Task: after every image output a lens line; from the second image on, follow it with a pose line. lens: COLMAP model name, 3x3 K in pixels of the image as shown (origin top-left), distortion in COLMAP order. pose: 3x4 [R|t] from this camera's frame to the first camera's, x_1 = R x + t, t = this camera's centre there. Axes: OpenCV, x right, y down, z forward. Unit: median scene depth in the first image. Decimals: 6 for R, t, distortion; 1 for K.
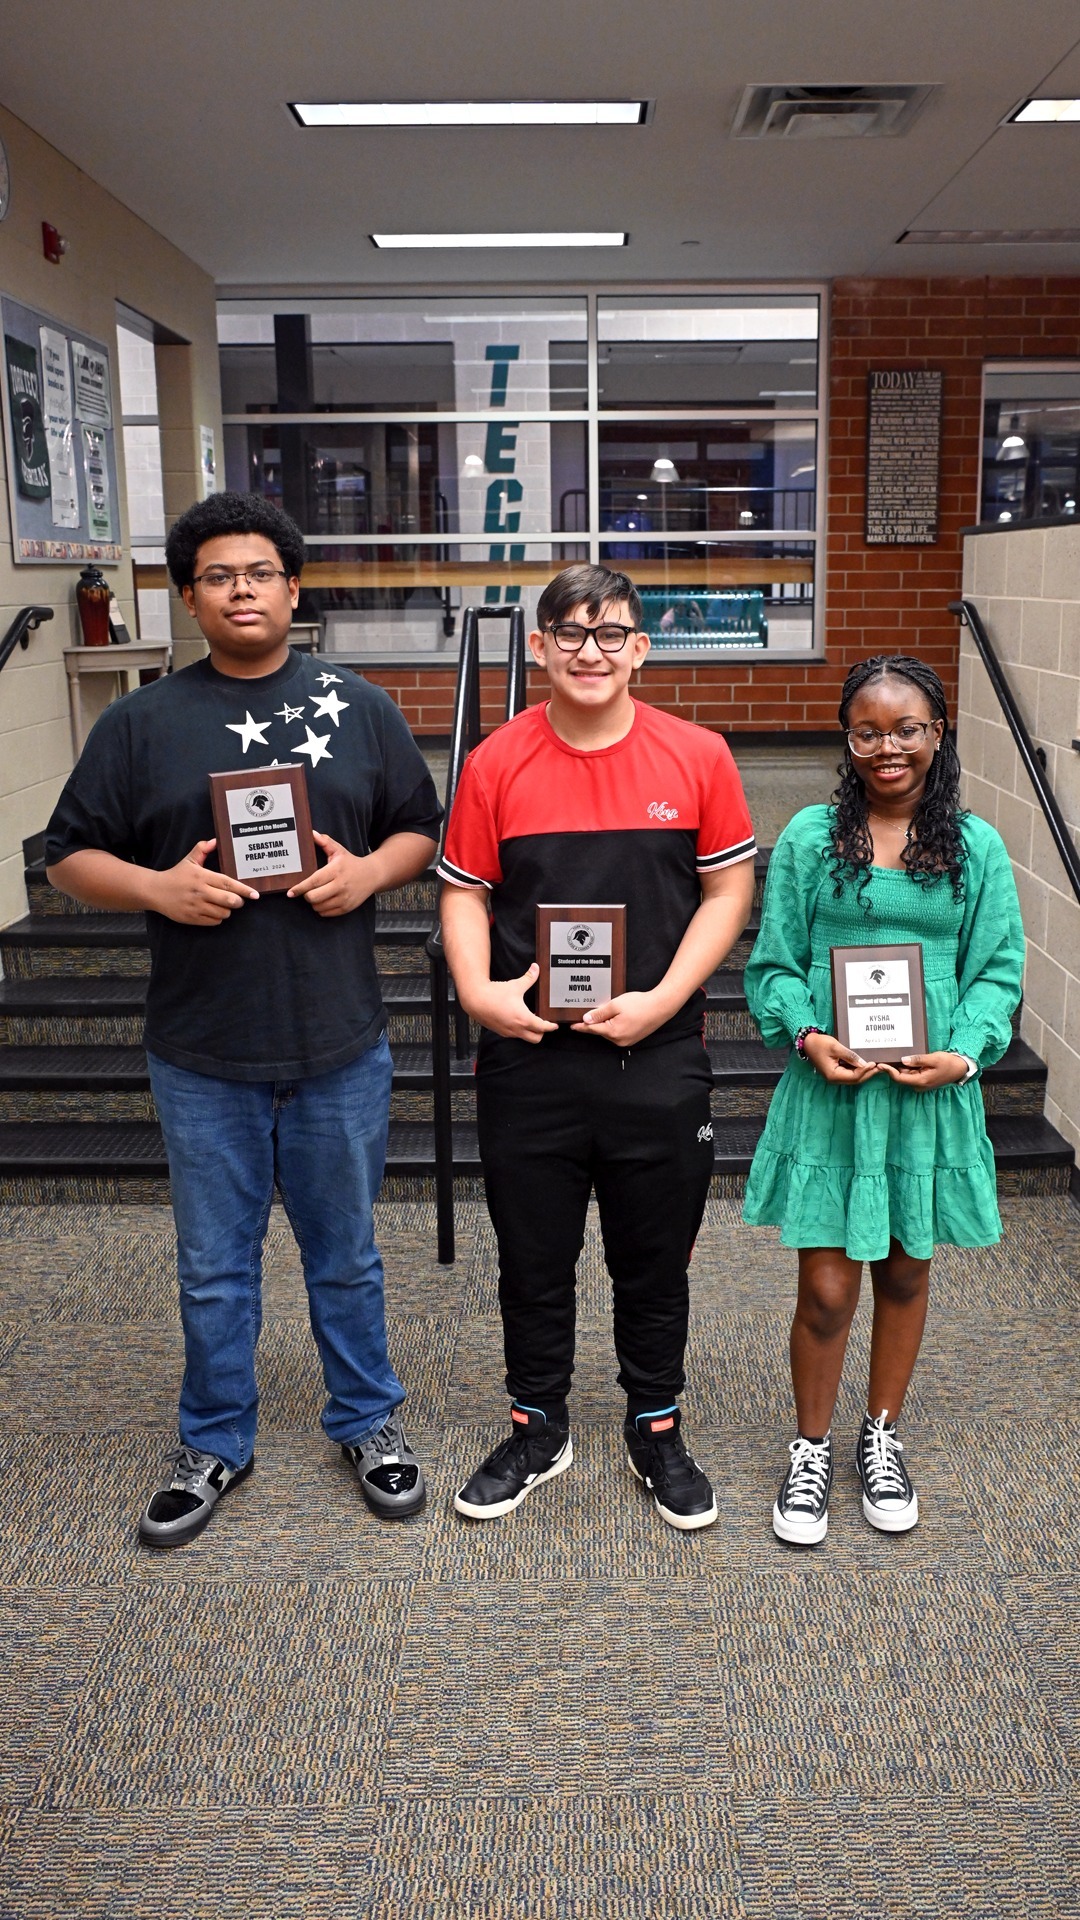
lens RADIAL K [[1571.6, 0, 592.8], [0, 1571.6, 897.6], [0, 0, 1]] dist [-0.006841, -0.000632]
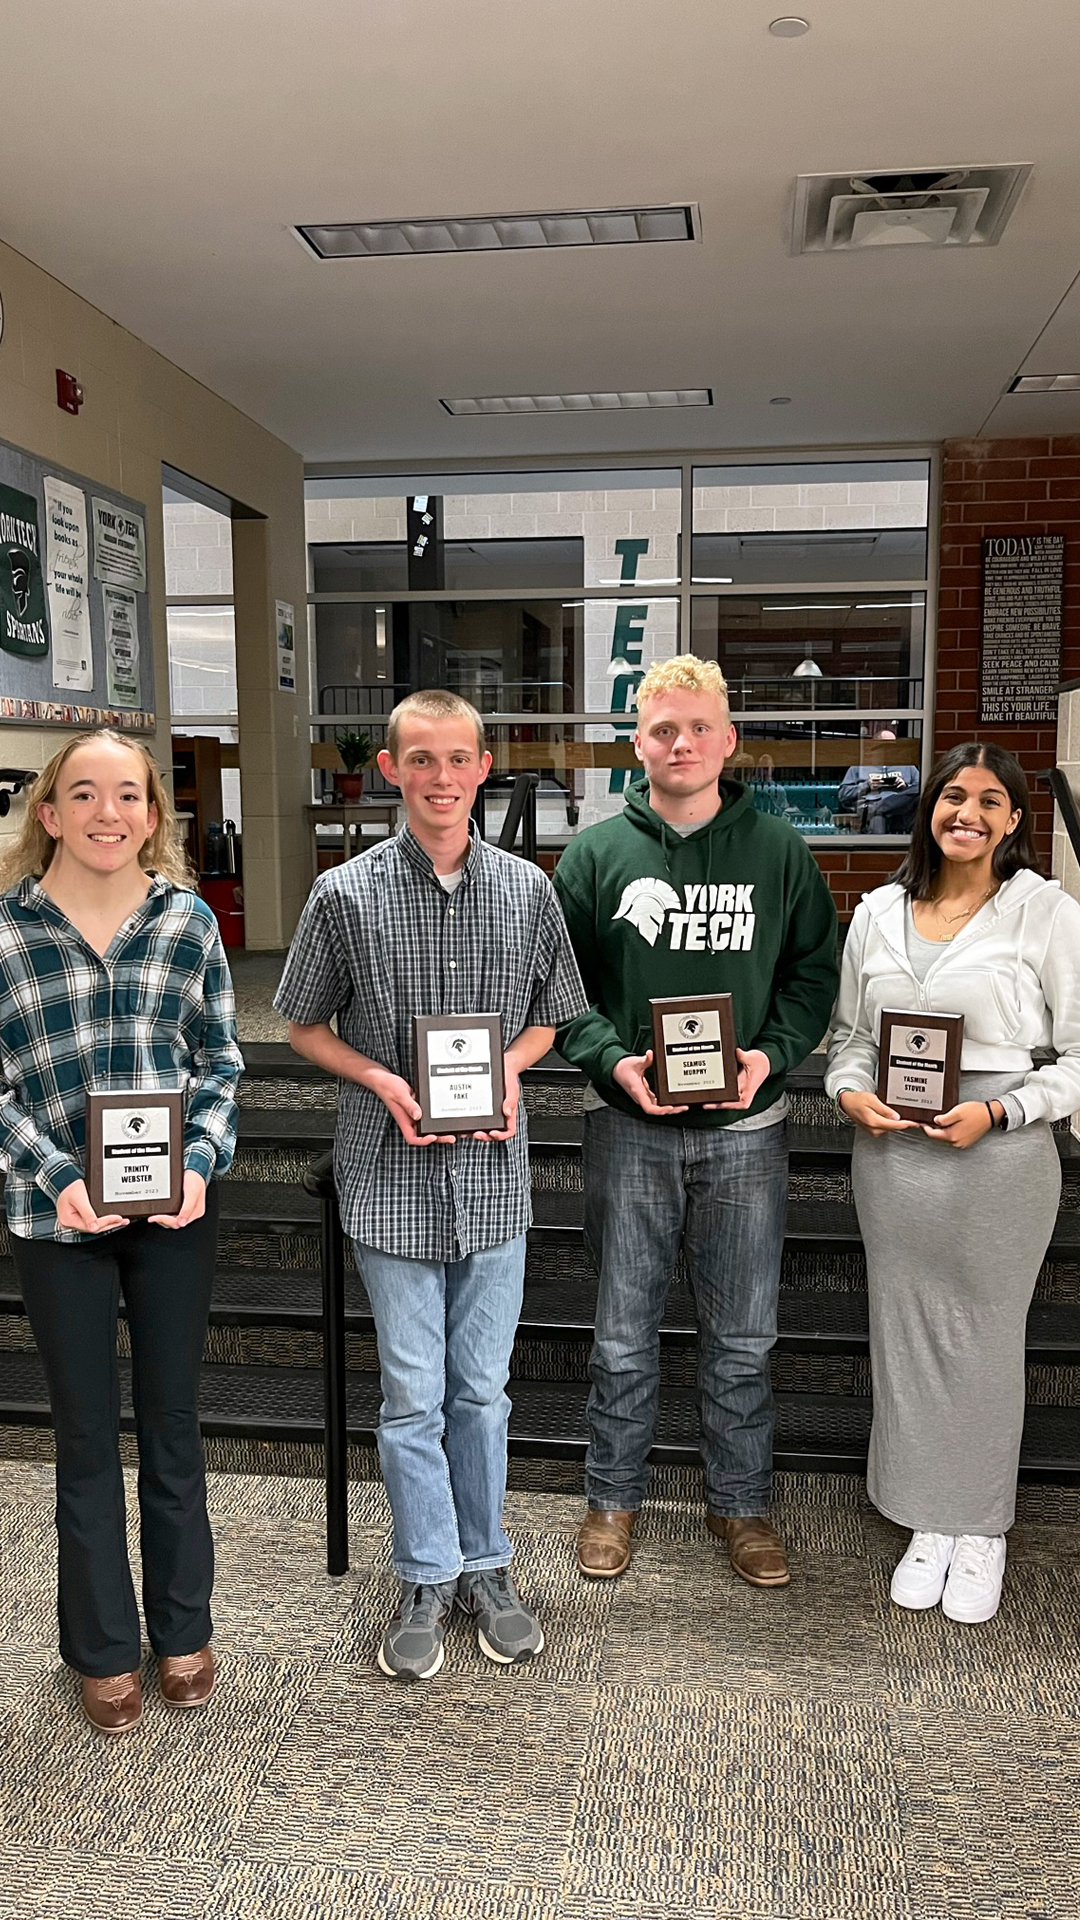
lens RADIAL K [[1459.1, 0, 570.6], [0, 1459.1, 974.2], [0, 0, 1]] dist [0.036776, -0.043051]
pose [[0.990692, 0.023135, -0.134145, 0.077980], [-0.032400, 0.997206, -0.067301, -0.015692], [0.132213, 0.071021, 0.988674, 0.175960]]
